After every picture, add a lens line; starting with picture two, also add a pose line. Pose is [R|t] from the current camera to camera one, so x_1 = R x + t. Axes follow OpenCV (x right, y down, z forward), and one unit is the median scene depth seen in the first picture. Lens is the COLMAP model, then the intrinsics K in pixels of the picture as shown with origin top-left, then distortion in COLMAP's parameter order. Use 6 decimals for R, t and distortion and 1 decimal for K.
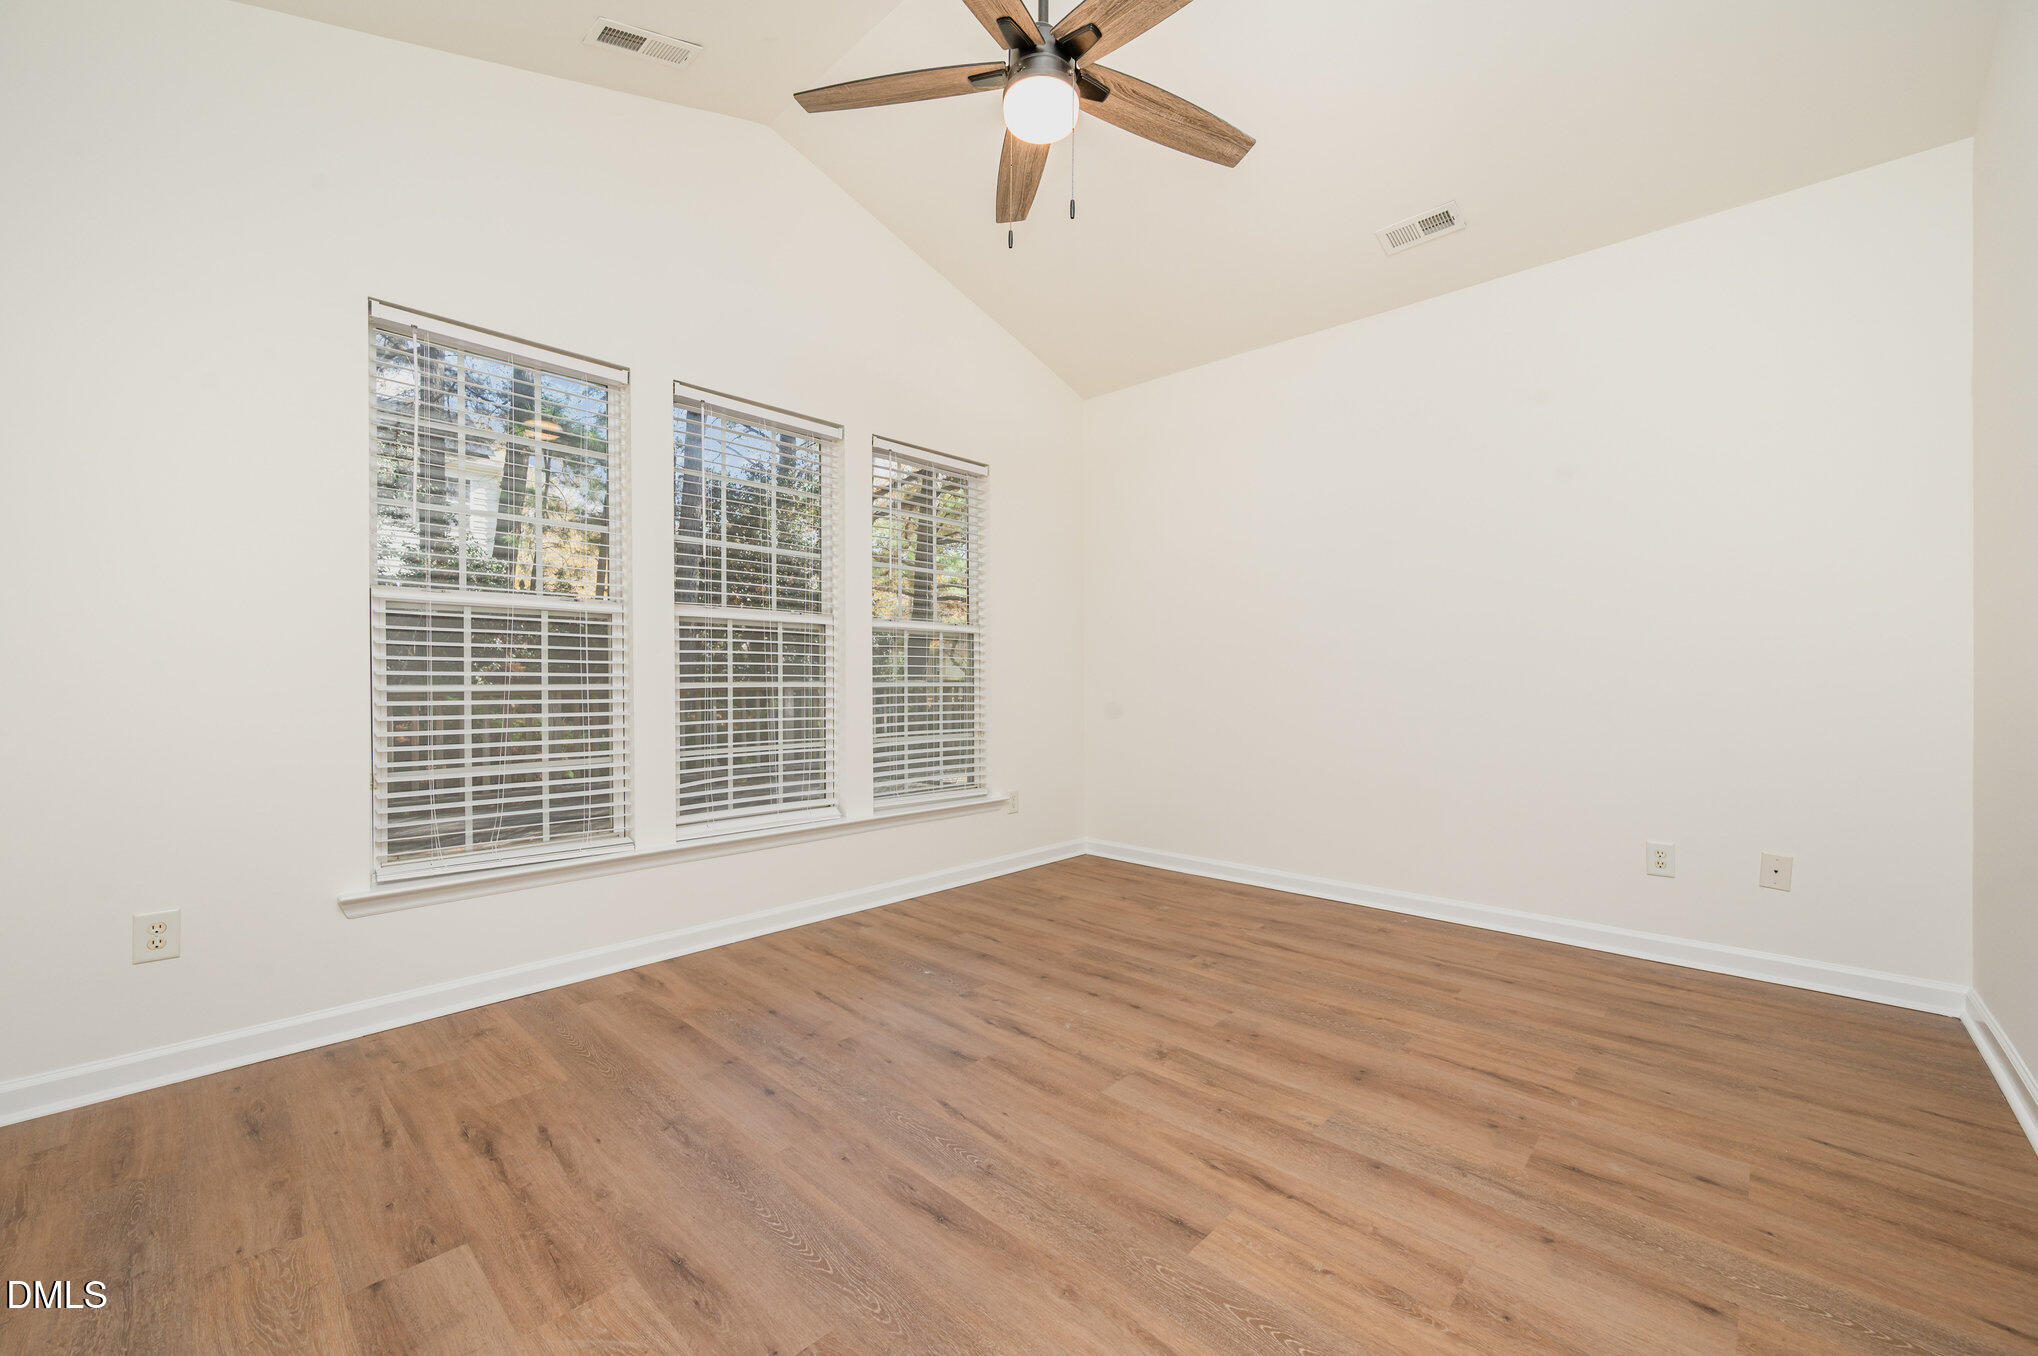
lens RADIAL K [[809.5, 0, 1020.2], [0, 809.5, 680.1], [0, 0, 1]] dist [-0.002141, 0.000007]
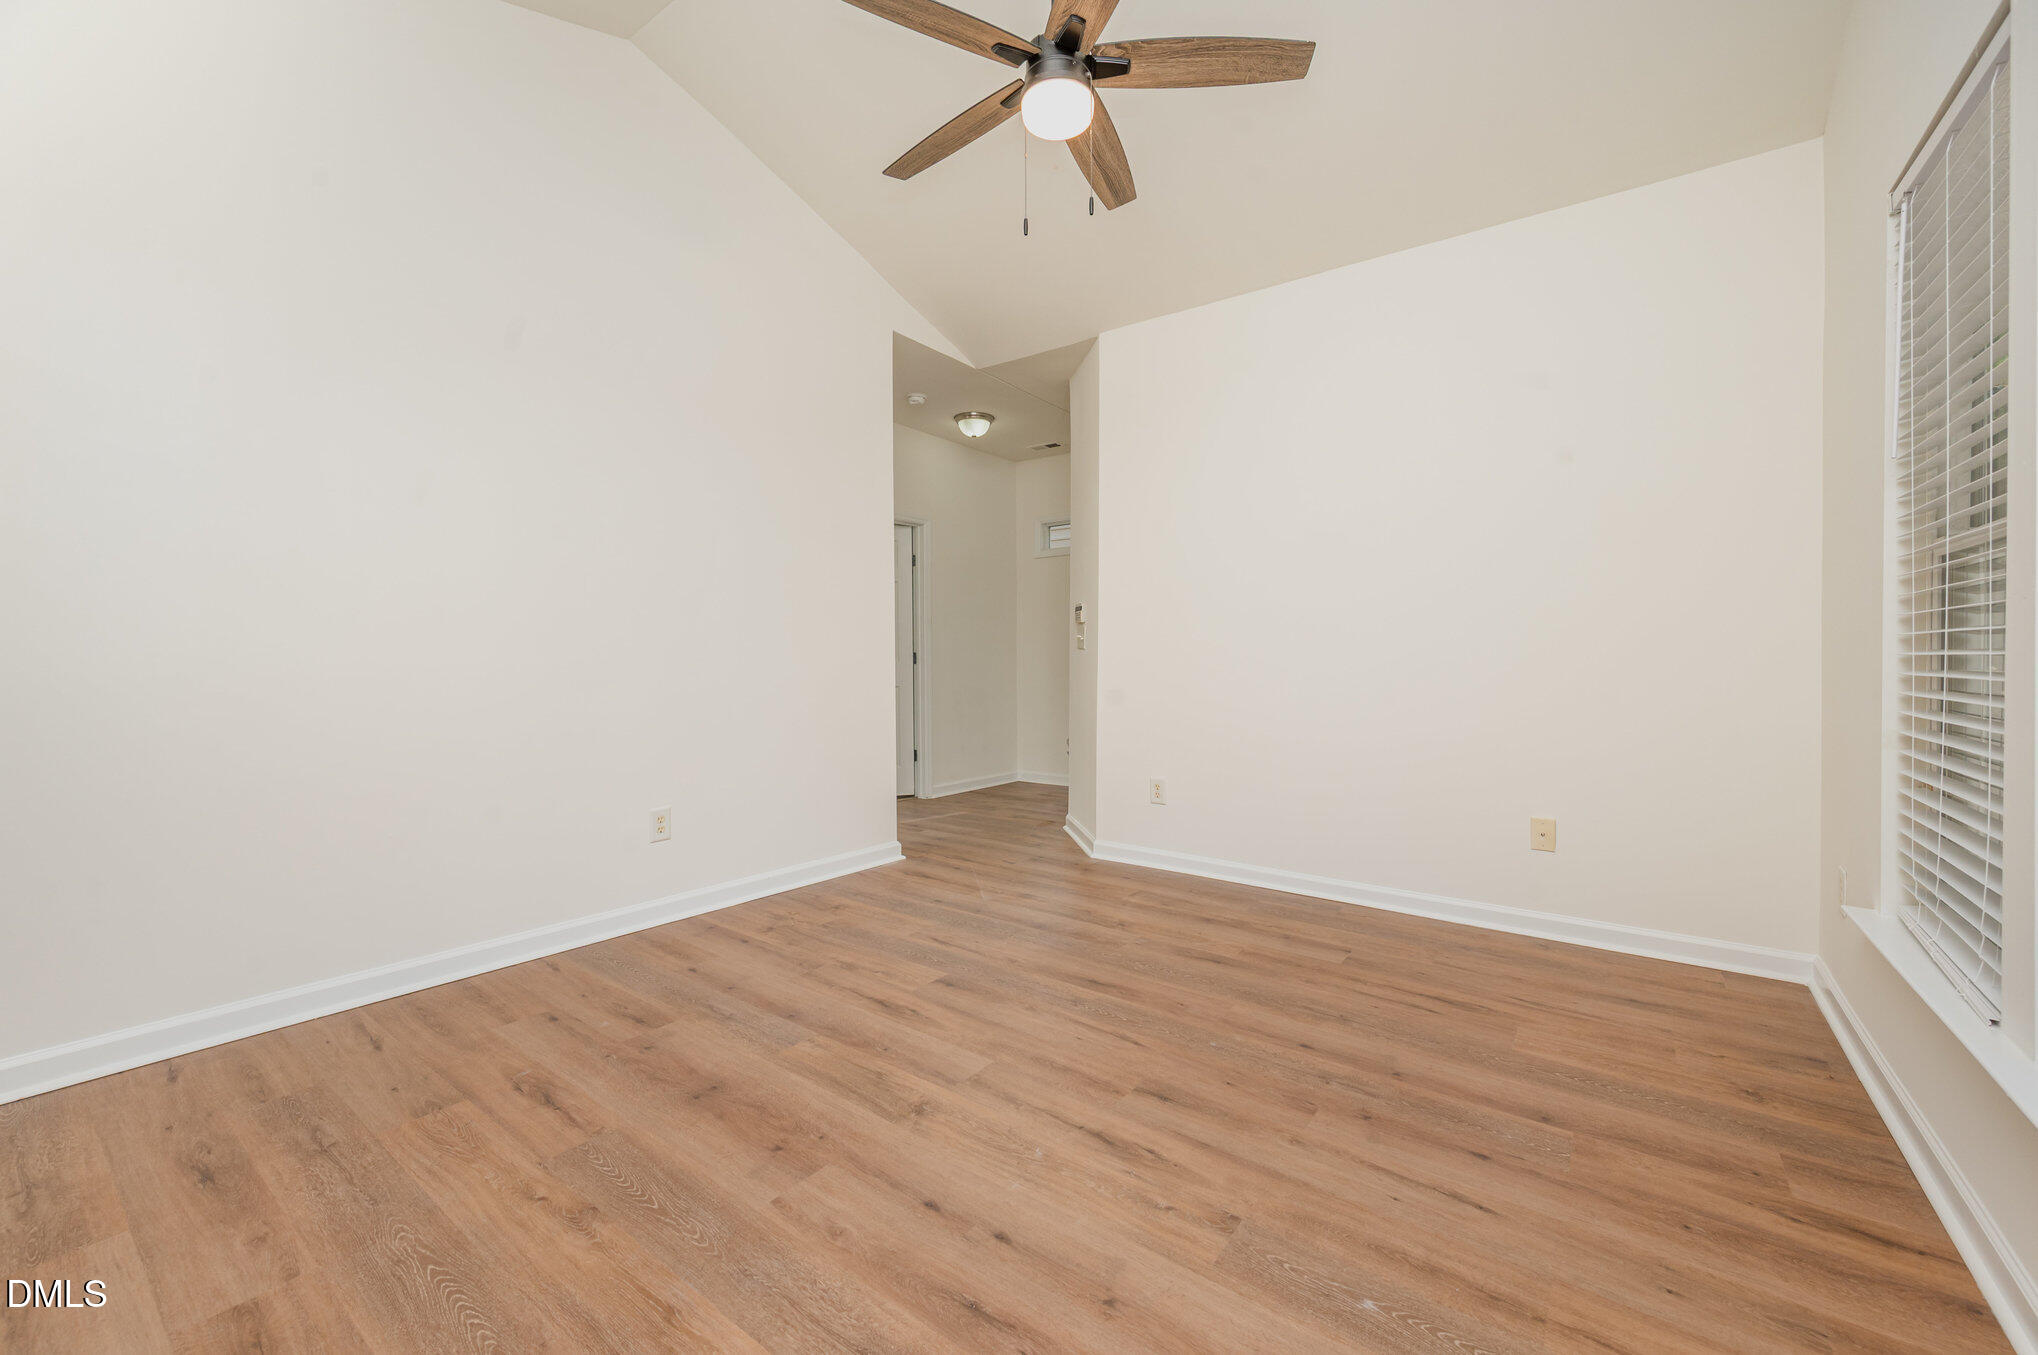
lens RADIAL K [[809.5, 0, 1017.3], [0, 809.5, 664.4], [0, 0, 1]] dist [-0.002141, 0.000007]
pose [[-0.993714, -0.004041, -0.111872, 0.182777], [-0.005329, 0.999923, 0.011215, 0.000043], [0.111818, 0.011741, -0.993659, 1.969095]]
